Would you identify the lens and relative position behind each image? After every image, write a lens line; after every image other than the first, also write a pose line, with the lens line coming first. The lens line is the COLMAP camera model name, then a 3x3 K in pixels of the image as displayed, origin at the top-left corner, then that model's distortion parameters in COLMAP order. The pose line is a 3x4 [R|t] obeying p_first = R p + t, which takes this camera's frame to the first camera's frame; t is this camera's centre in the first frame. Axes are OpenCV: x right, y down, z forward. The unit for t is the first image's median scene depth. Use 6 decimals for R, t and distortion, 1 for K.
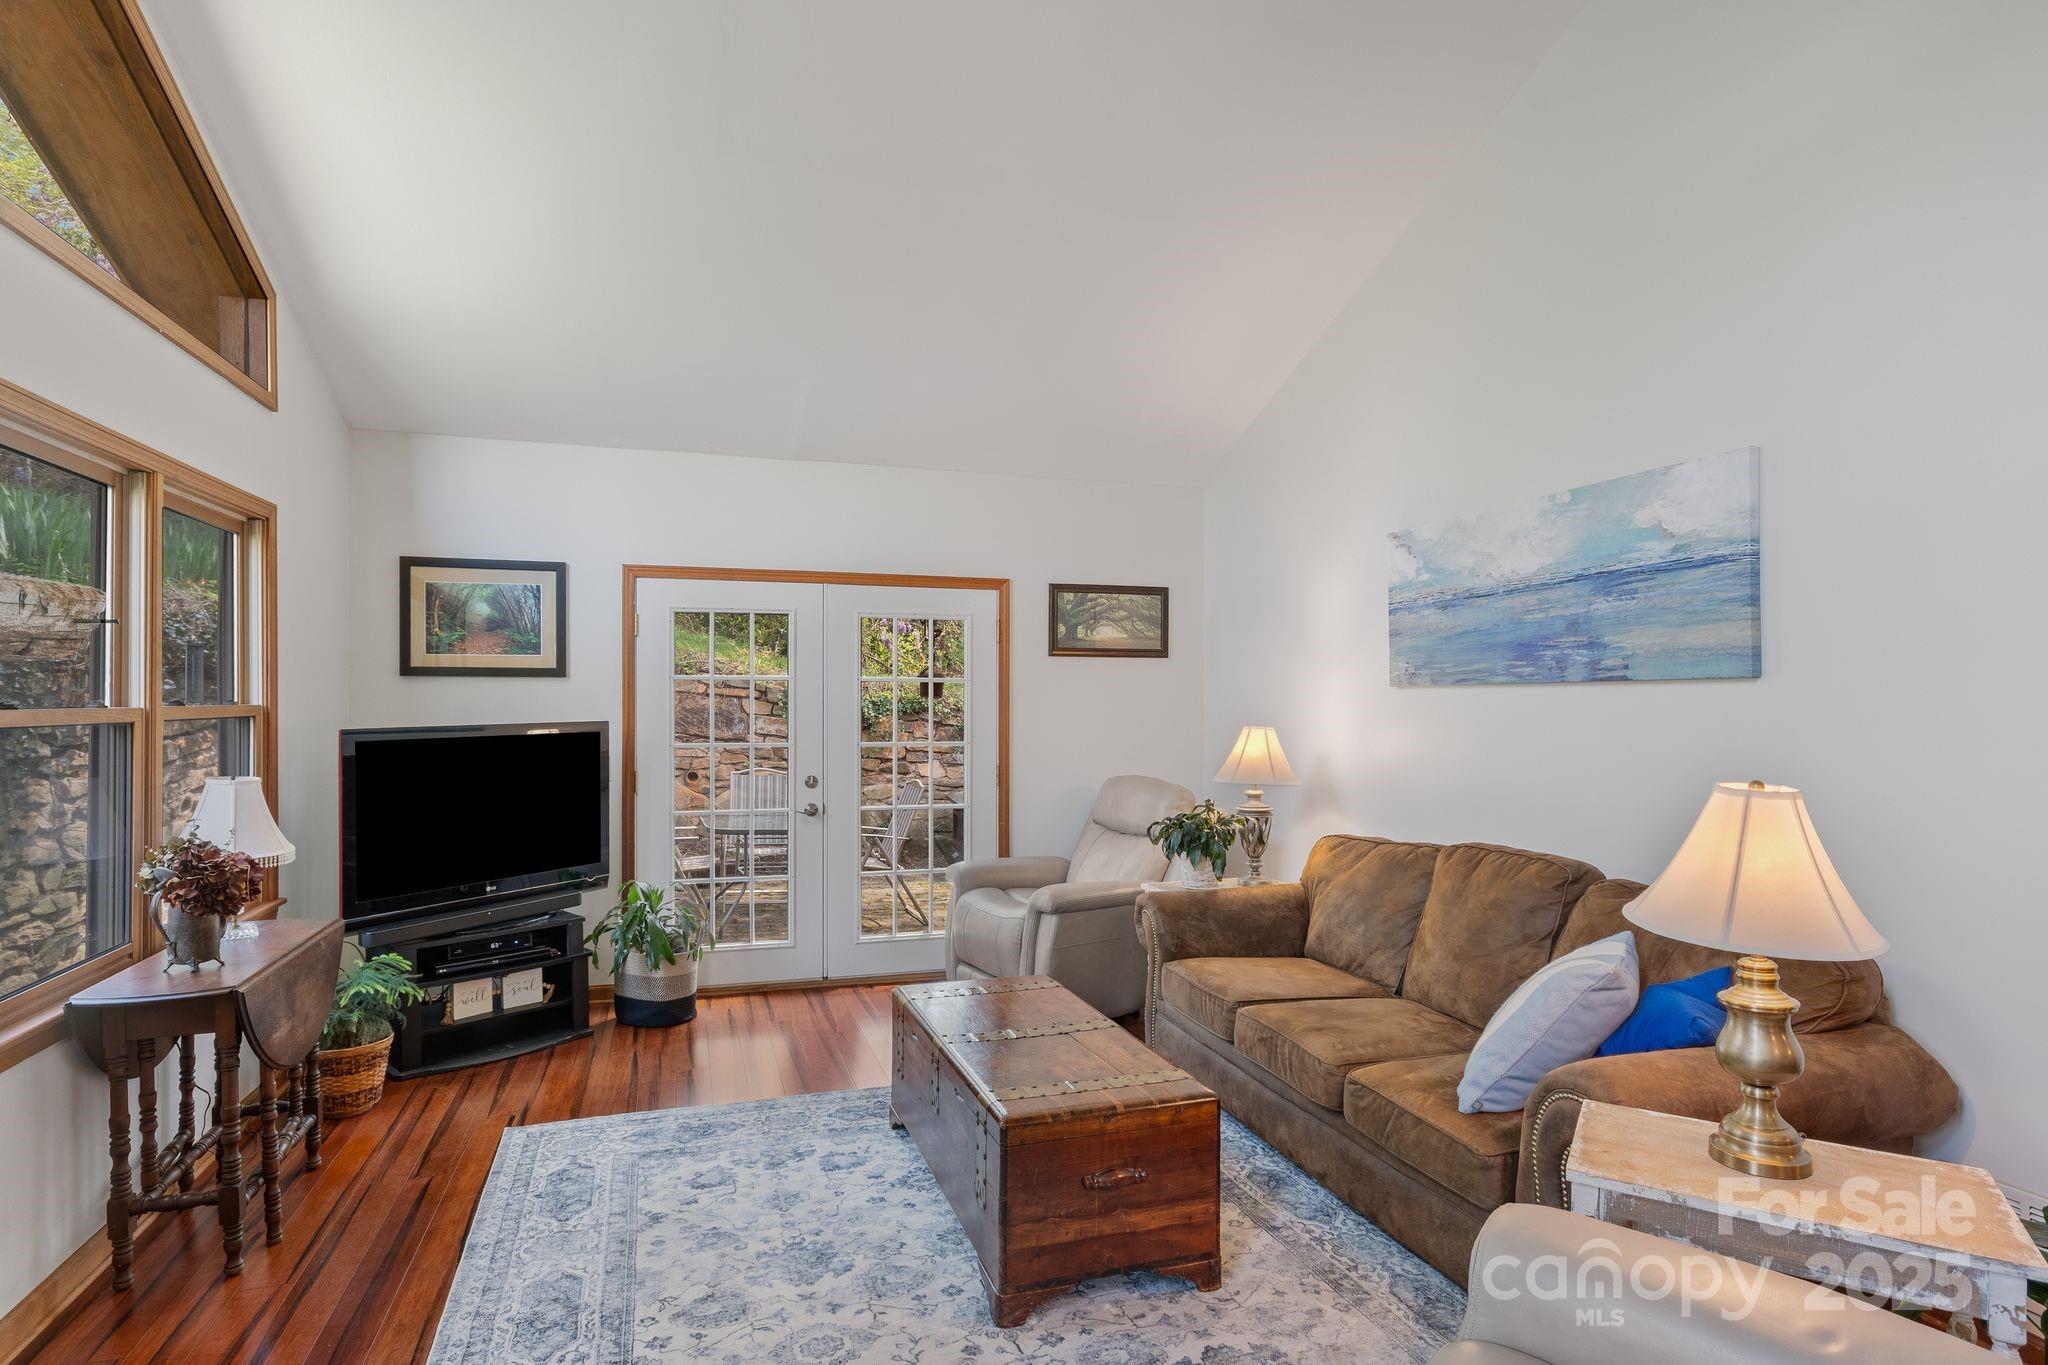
lens RADIAL K [[1034.0, 0, 1024.0], [0, 1034.0, 682.5], [0, 0, 1]] dist [0.001173, -0.000470]
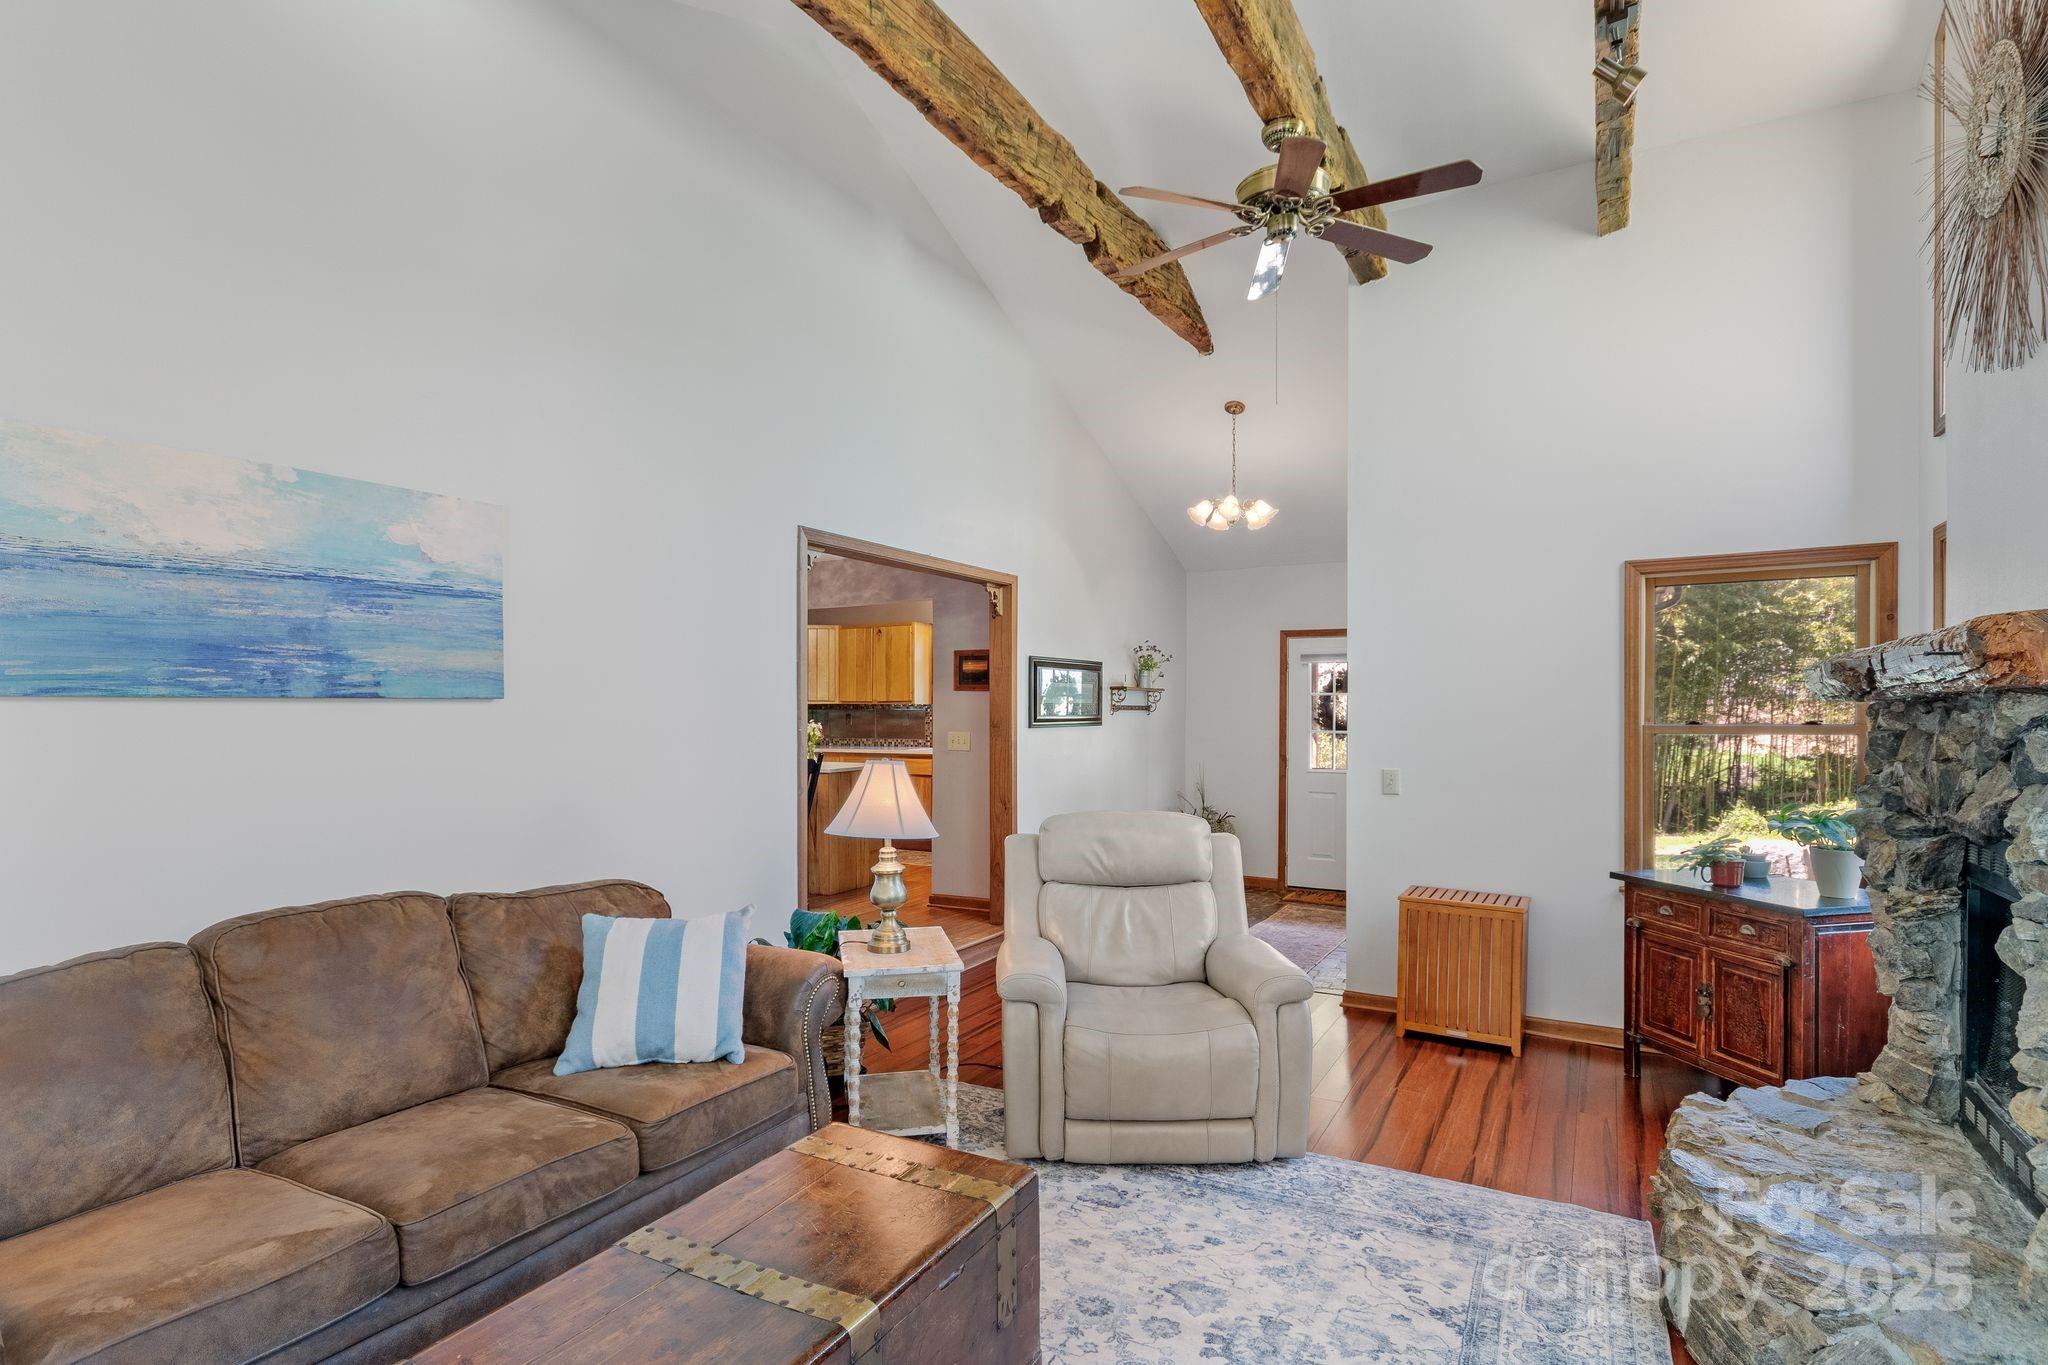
lens RADIAL K [[1032.1, 0, 1051.5], [0, 1032.1, 710.0], [0, 0, 1]] dist [0.003760, 0.000081]
pose [[-0.694251, -0.002077, 0.719730, -0.519608], [-0.012437, 0.999881, -0.009111, 0.009769], [-0.719625, -0.015277, -0.694195, 1.174319]]
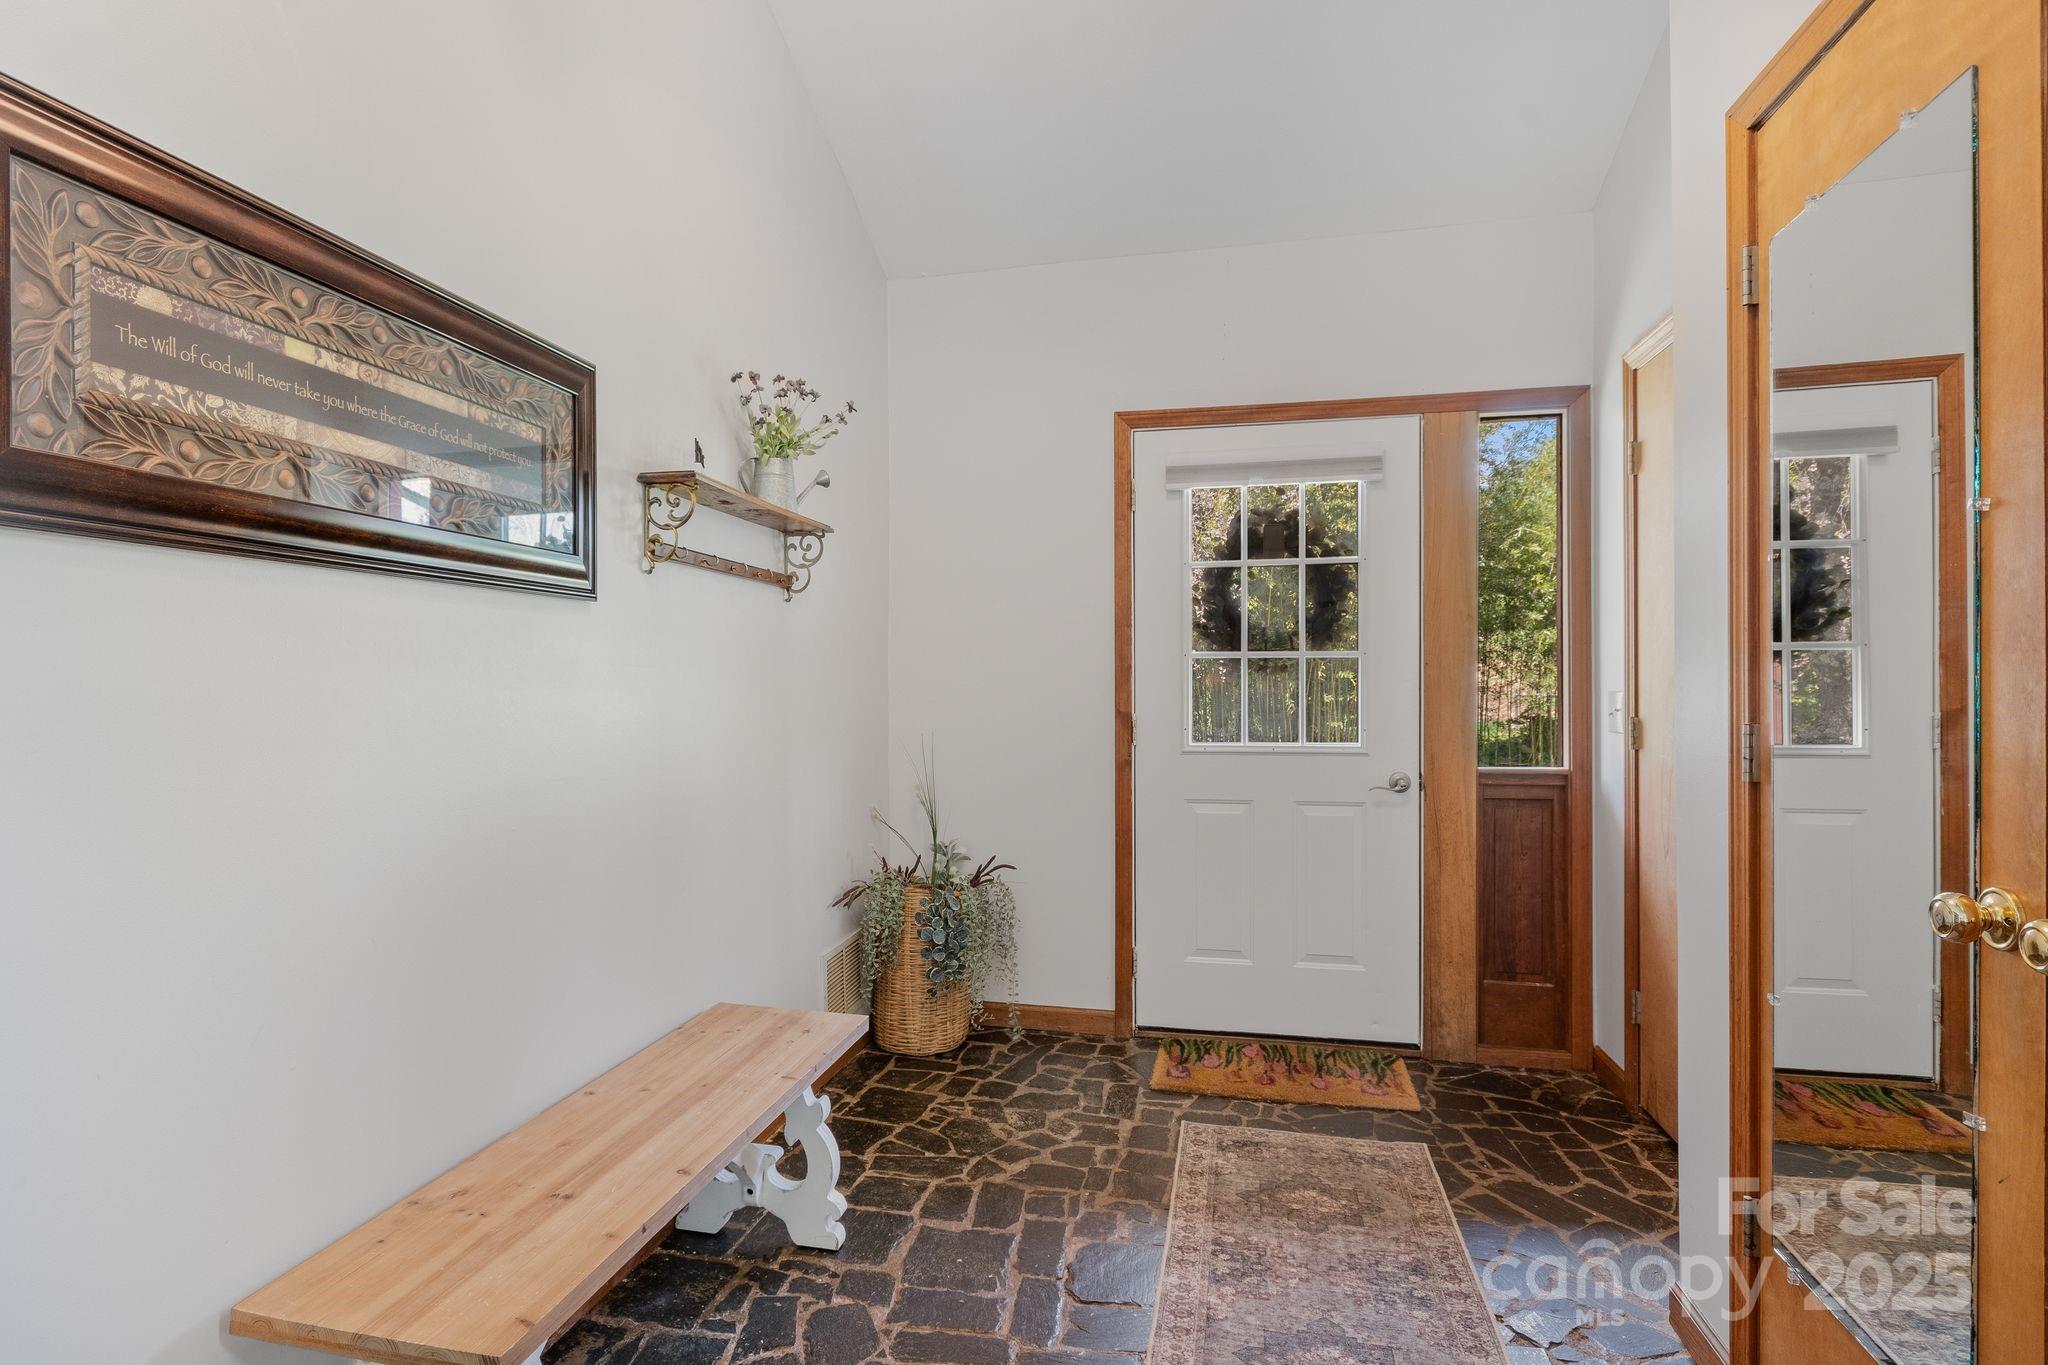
lens RADIAL K [[1034.0, 0, 1024.0], [0, 1034.0, 682.5], [0, 0, 1]] dist [0.001173, -0.000470]
pose [[-0.864881, 0.006662, 0.501933, 0.492714], [-0.001618, 0.999870, -0.016059, 0.079269], [-0.501974, -0.014701, -0.864757, -0.060525]]
